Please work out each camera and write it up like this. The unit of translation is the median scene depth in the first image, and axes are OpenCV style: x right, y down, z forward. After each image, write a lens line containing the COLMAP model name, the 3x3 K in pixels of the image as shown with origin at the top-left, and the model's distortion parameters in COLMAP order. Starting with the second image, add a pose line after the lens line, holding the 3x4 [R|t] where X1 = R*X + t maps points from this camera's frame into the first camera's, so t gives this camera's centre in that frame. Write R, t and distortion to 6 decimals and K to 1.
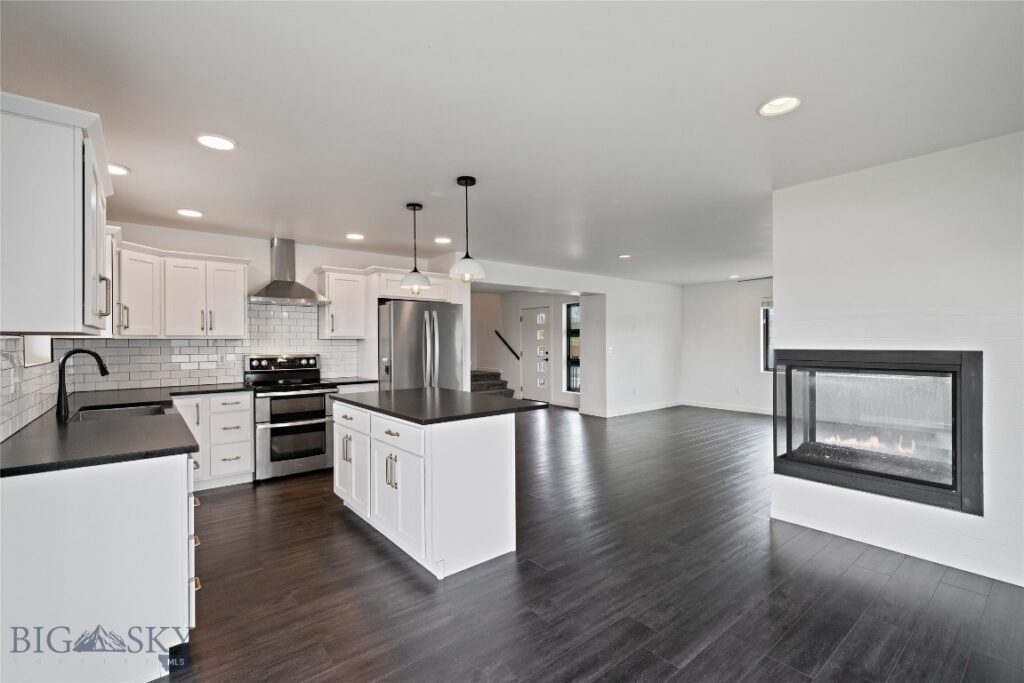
lens RADIAL K [[451.6, 0, 512.0], [0, 451.6, 341.5], [0, 0, 1]] dist [0.001183, 0.000037]
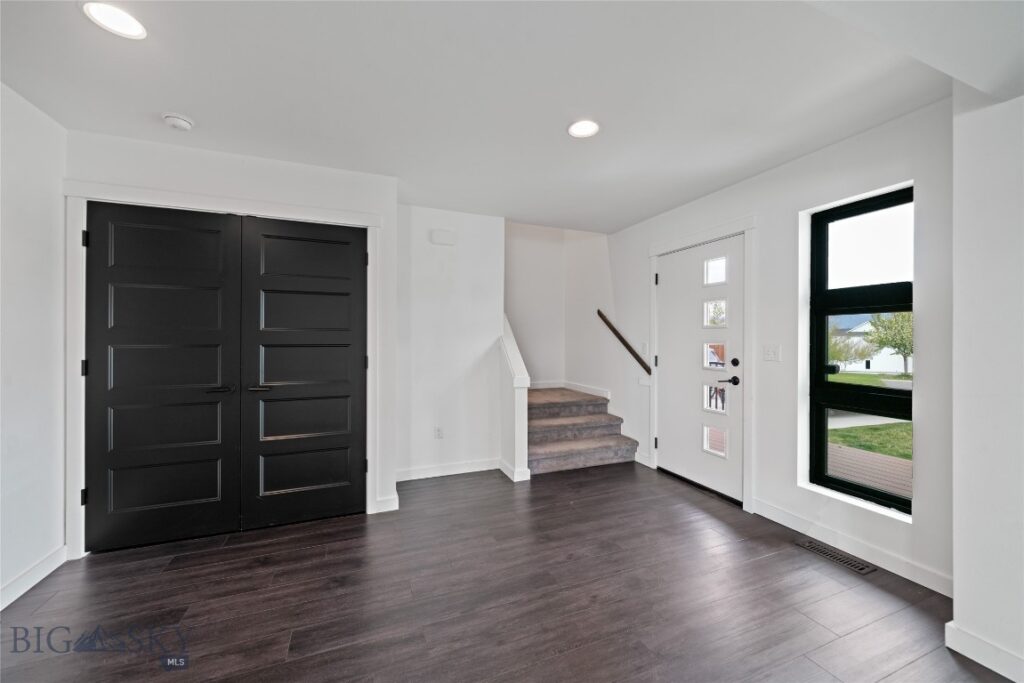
lens RADIAL K [[382.8, 0, 512.0], [0, 382.8, 341.5], [0, 0, 1]] dist [-0.000237, -0.000013]
pose [[0.953646, 0.008944, -0.300798, -0.001572], [-0.006943, 0.999946, 0.007722, 0.014539], [0.300851, -0.005275, 0.953656, 1.272079]]
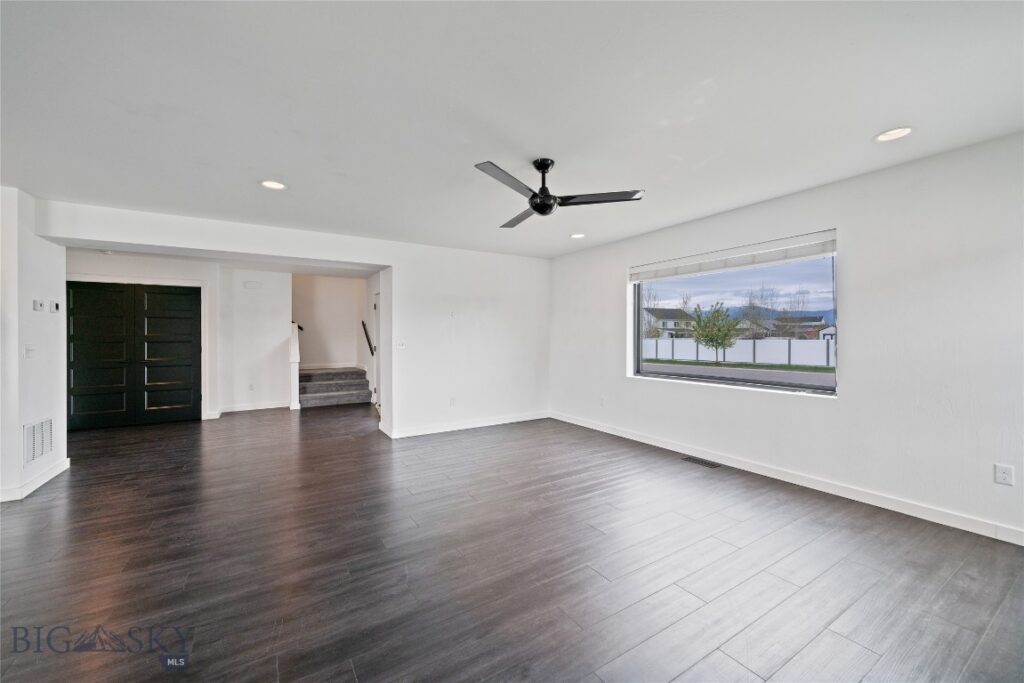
lens RADIAL K [[394.6, 0, 509.7], [0, 394.6, 337.5], [0, 0, 1]] dist [-0.001158, -0.000008]
pose [[0.990959, 0.000139, -0.134165, 0.755122], [0.000380, 0.999993, 0.003850, 0.008789], [0.134165, -0.003866, 0.990951, 0.642603]]
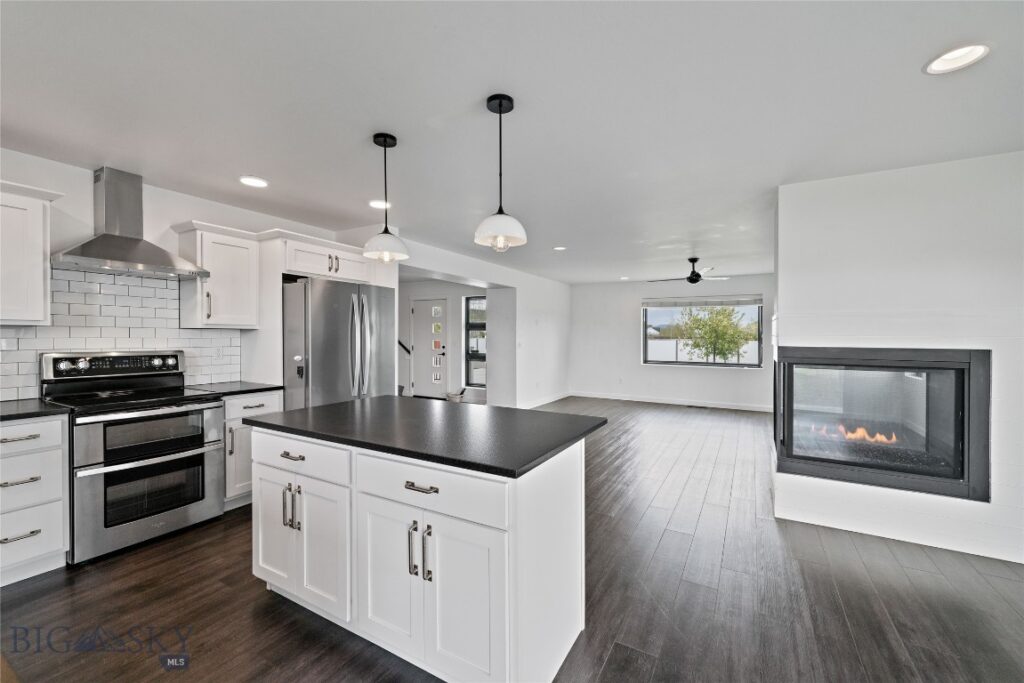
lens RADIAL K [[414.6, 0, 513.8], [0, 414.6, 339.0], [0, 0, 1]] dist [-0.001164, -0.000133]
pose [[0.933285, 0.008331, 0.359040, -0.192711], [-0.011481, 0.999912, 0.006643, 0.001071], [-0.358954, -0.010322, 0.933298, 0.247298]]
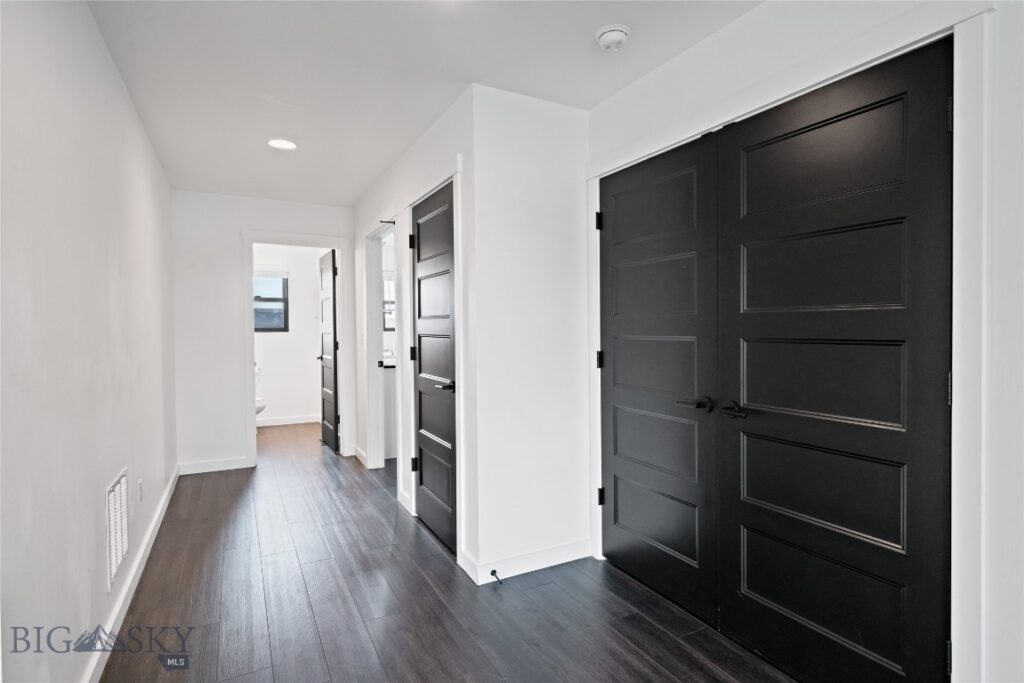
lens RADIAL K [[512.6, 0, 509.2], [0, 512.6, 337.1], [0, 0, 1]] dist [0.002081, 0.000551]
pose [[-0.195723, 0.024236, -0.980360, -0.043777], [0.000929, 0.999699, 0.024529, 0.014117], [0.980659, 0.003891, -0.195687, 1.555246]]
